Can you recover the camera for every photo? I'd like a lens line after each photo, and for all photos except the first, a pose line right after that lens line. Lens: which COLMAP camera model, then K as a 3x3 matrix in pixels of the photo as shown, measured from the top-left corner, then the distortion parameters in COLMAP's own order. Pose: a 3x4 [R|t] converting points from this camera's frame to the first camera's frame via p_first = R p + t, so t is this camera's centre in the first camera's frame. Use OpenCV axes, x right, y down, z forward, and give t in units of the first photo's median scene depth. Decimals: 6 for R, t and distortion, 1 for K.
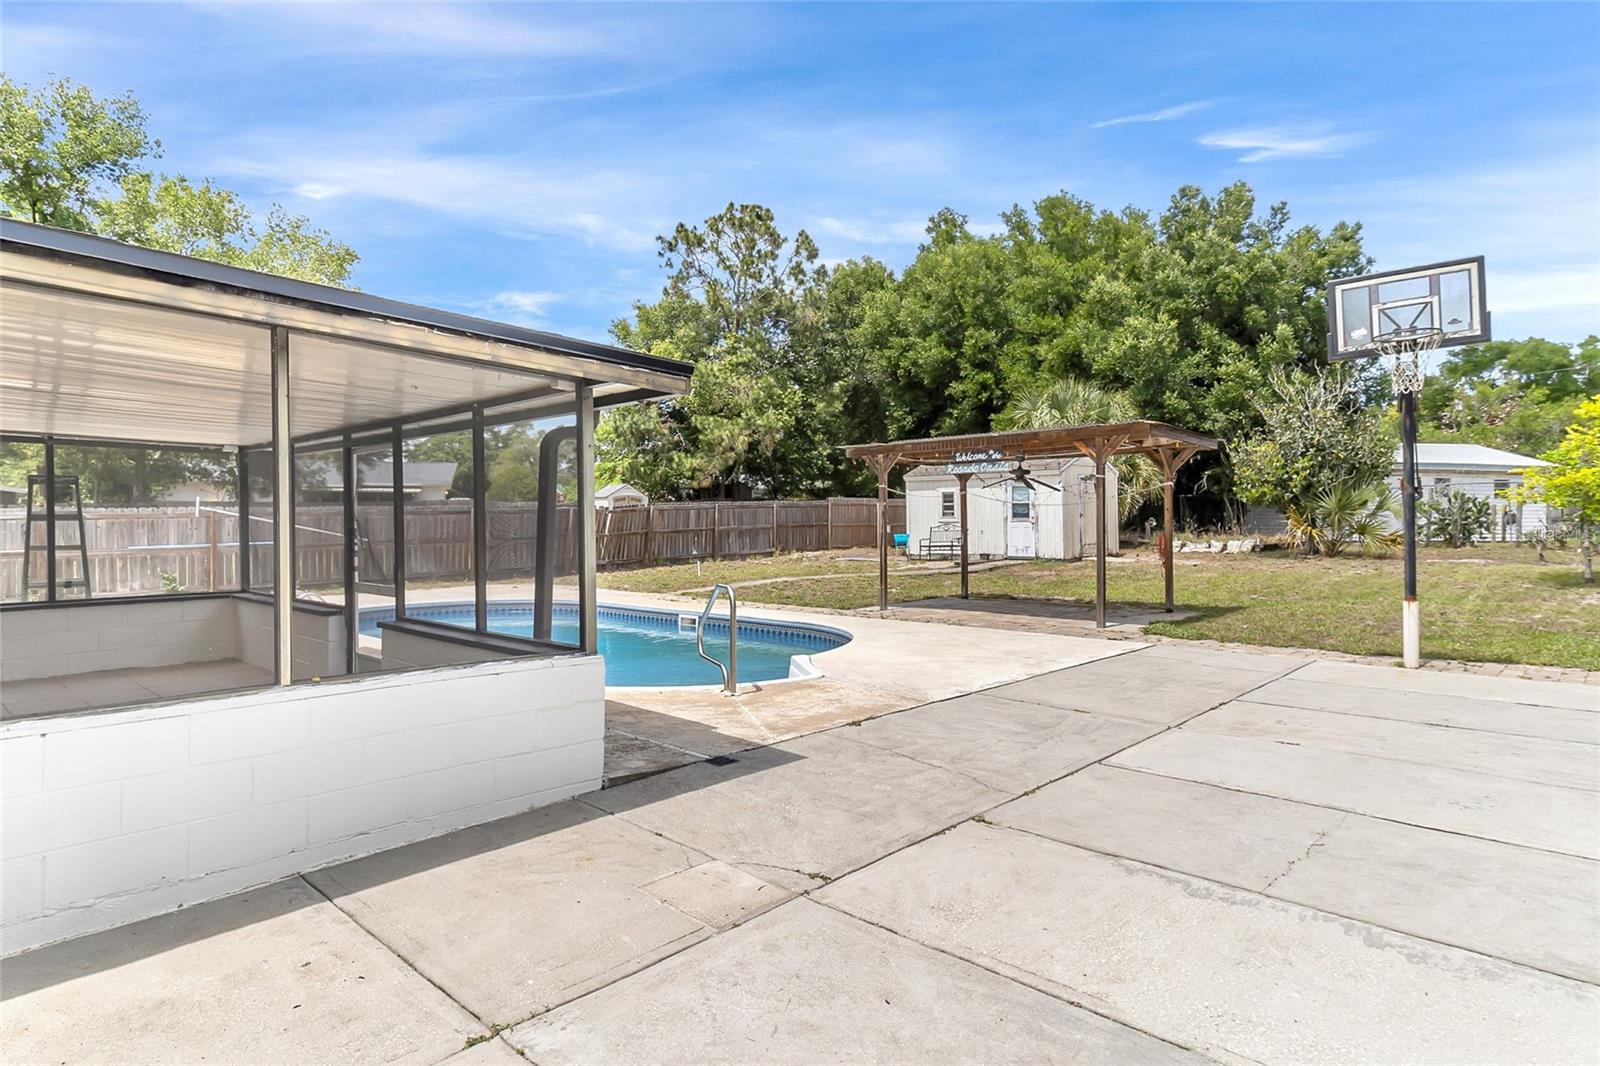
lens RADIAL K [[876.4, 0, 800.0], [0, 876.4, 533.0], [0, 0, 1]] dist [0.006593, -0.000486]
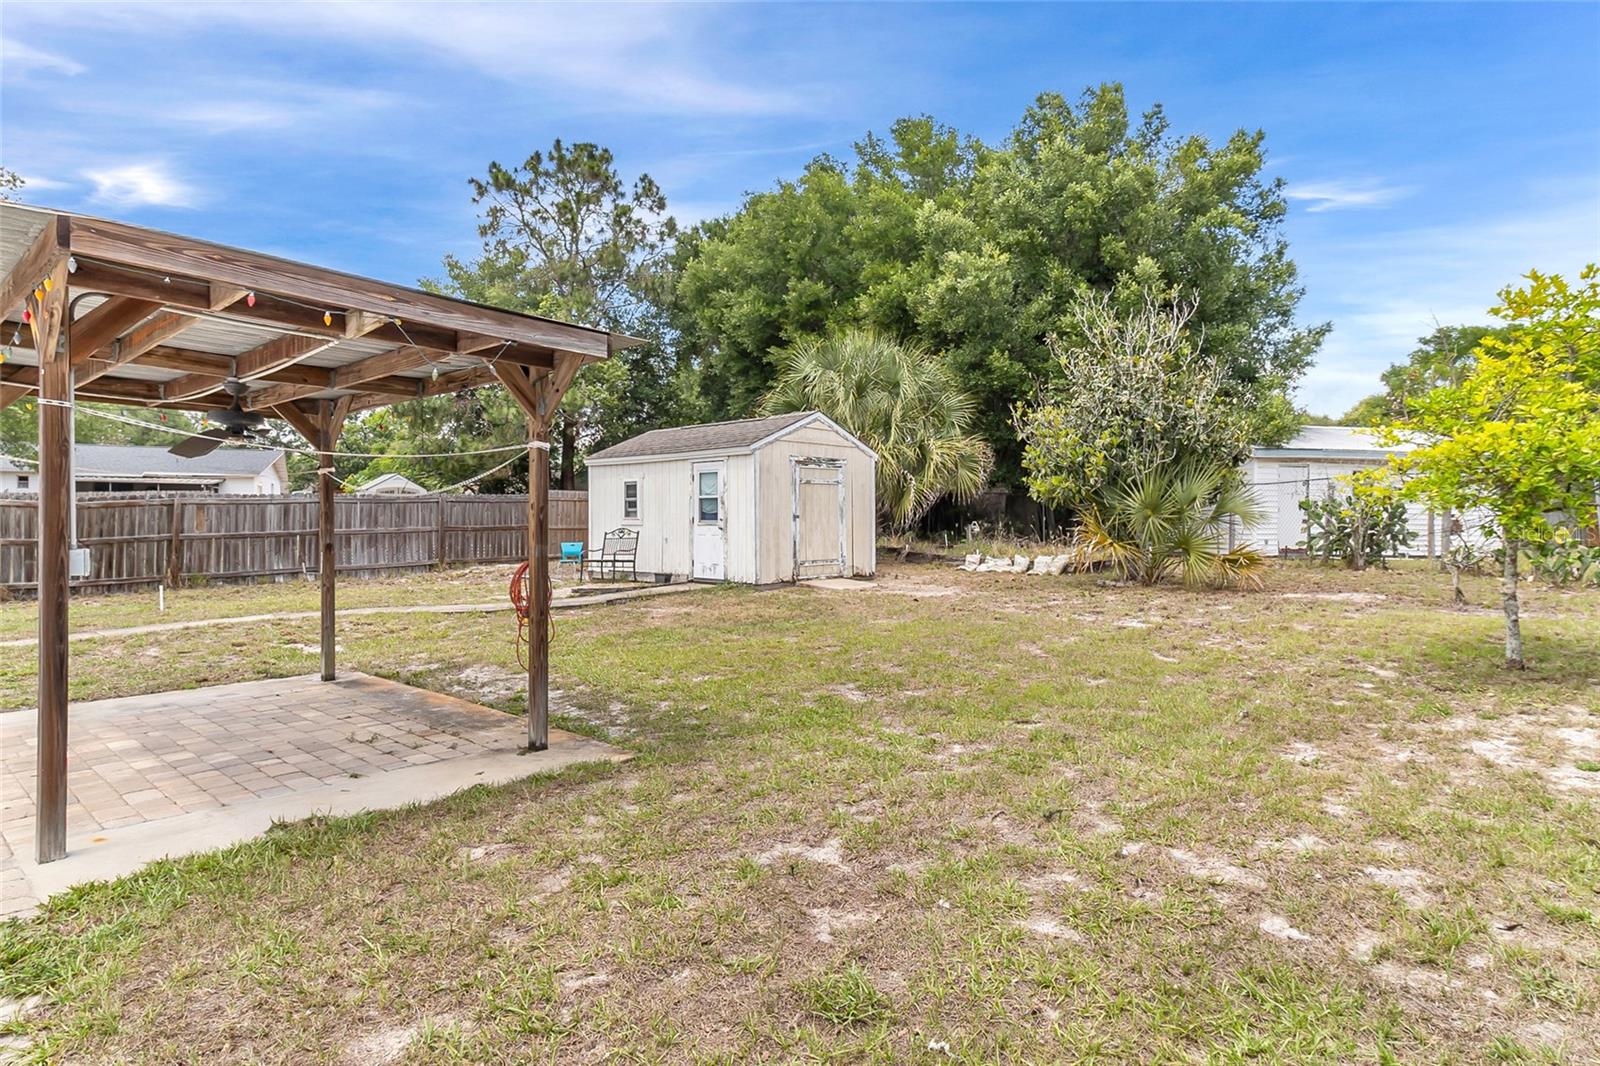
lens RADIAL K [[898.5, 0, 795.3], [0, 898.5, 522.6], [0, 0, 1]] dist [0.002949, -0.001478]
pose [[0.999861, 0.008333, 0.014430, 0.242734], [-0.008173, 0.999905, -0.011060, -0.006586], [-0.014521, 0.010941, 0.999835, 0.251572]]
